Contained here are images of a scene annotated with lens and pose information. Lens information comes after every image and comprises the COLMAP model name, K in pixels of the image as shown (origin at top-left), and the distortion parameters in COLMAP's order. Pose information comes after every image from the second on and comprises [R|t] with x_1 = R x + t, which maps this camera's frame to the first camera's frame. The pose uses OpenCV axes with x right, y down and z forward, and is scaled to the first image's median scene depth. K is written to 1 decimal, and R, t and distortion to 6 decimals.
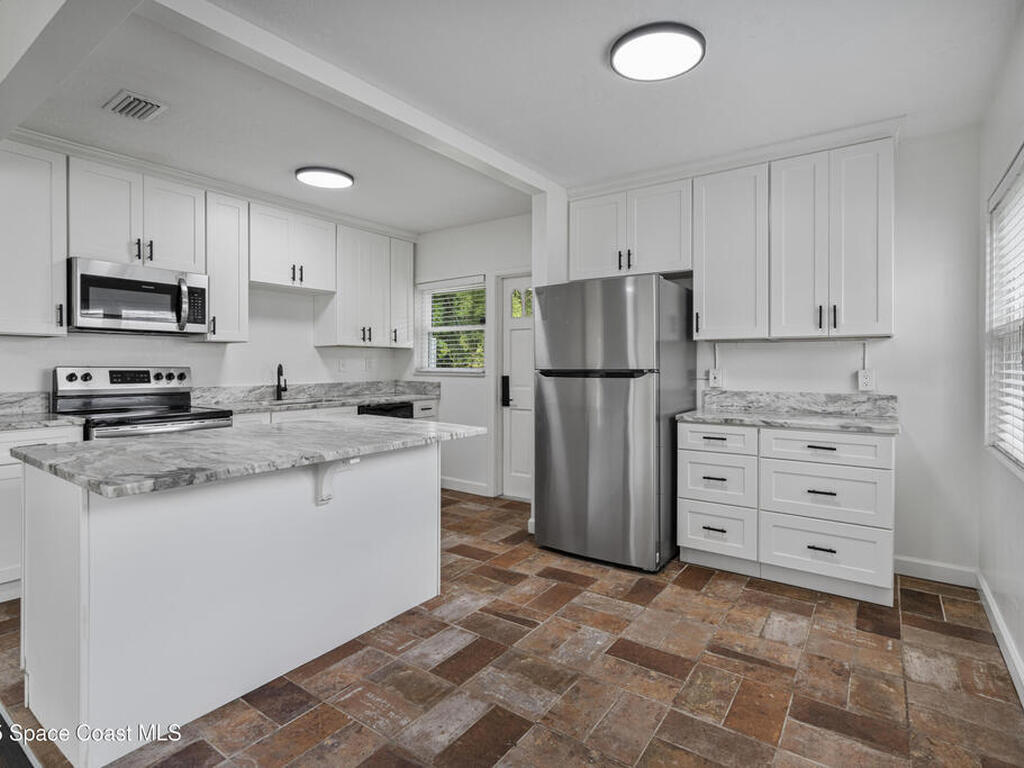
lens RADIAL K [[523.4, 0, 514.5], [0, 523.4, 369.3], [0, 0, 1]] dist [-0.010175, 0.006186]
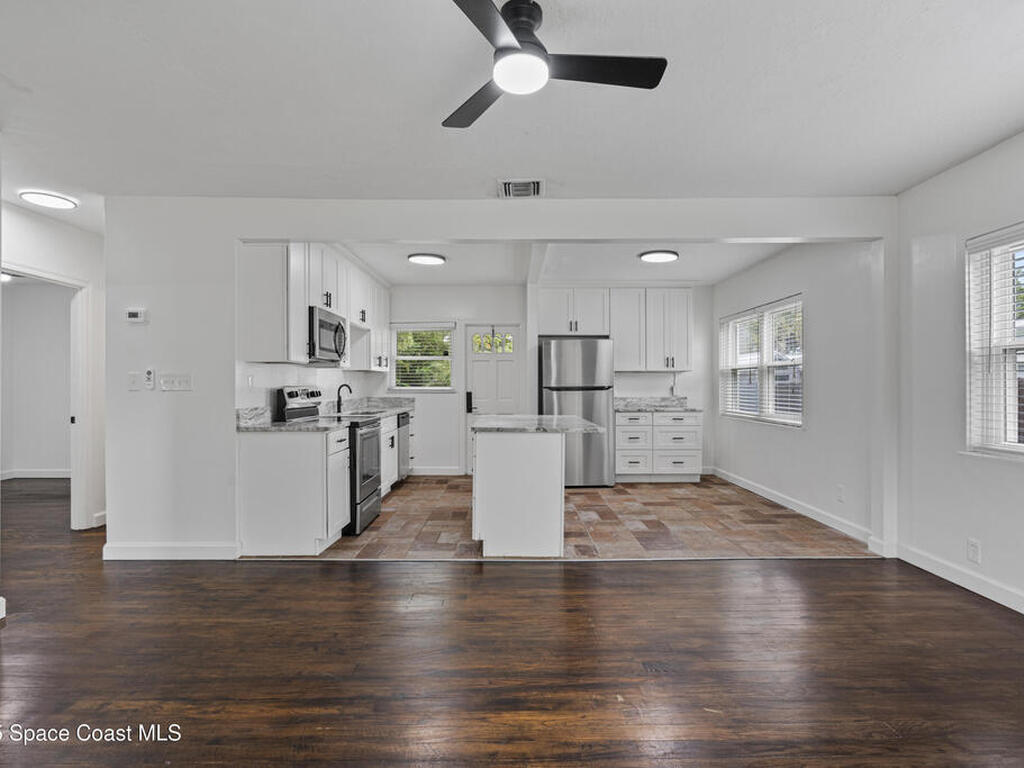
lens RADIAL K [[523.4, 0, 514.5], [0, 523.4, 386.6], [0, 0, 1]] dist [-0.010175, 0.006186]
pose [[0.810172, -0.005550, 0.586165, -1.042948], [0.008696, 0.999959, -0.002551, 0.003645], [-0.586127, 0.007163, 0.810187, -0.355222]]
